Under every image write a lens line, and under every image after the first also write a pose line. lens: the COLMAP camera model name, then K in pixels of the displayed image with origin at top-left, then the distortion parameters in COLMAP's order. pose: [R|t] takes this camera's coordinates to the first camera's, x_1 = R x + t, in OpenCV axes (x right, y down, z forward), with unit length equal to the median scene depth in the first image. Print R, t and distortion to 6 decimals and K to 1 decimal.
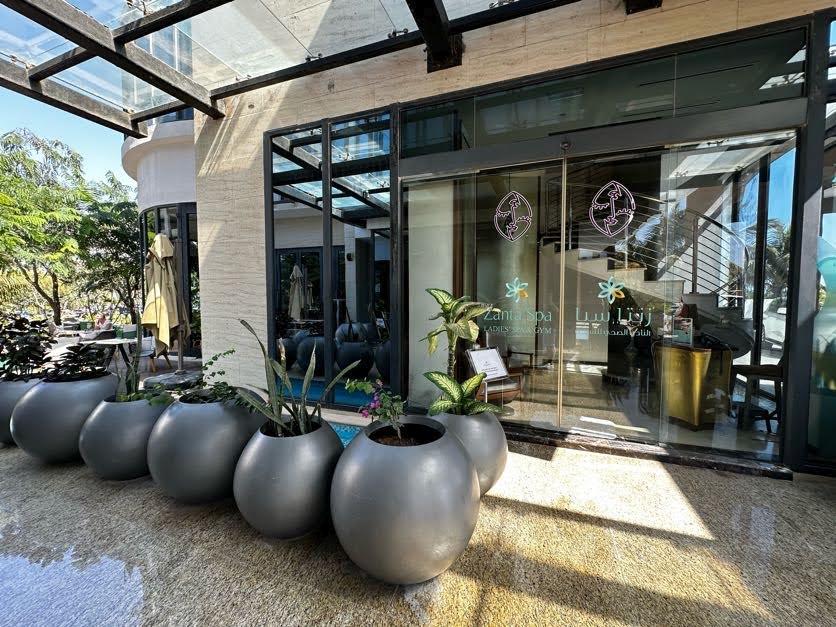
lens RADIAL K [[334.3, 0, 418.0], [0, 334.3, 313.5], [0, 0, 1]] dist [-0.001796, 0.000382]
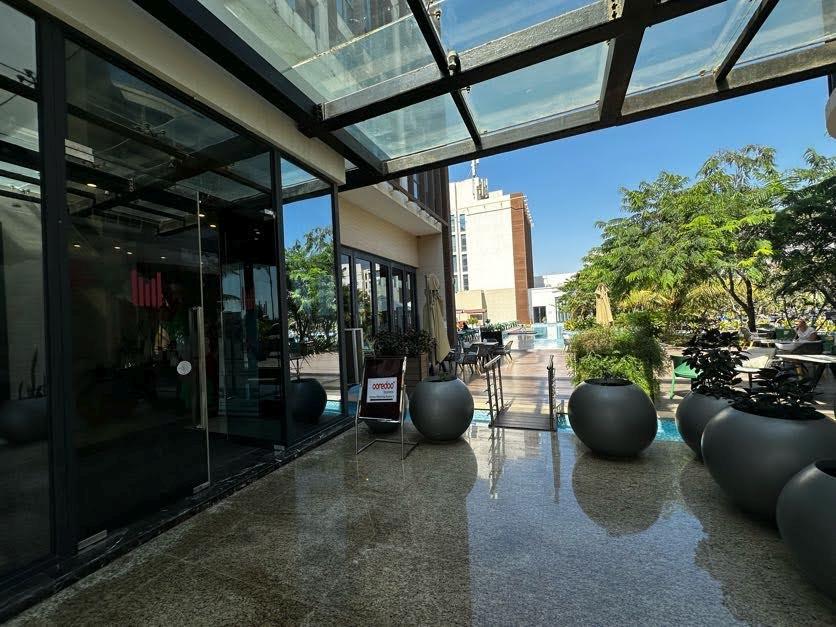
lens RADIAL K [[334.3, 0, 418.0], [0, 334.3, 313.5], [0, 0, 1]] dist [-0.001796, 0.000382]
pose [[-0.040953, -0.014702, -0.999053, -0.090018], [0.003288, 0.999884, -0.014849, -0.009874], [0.999156, -0.003893, -0.040900, 0.089922]]
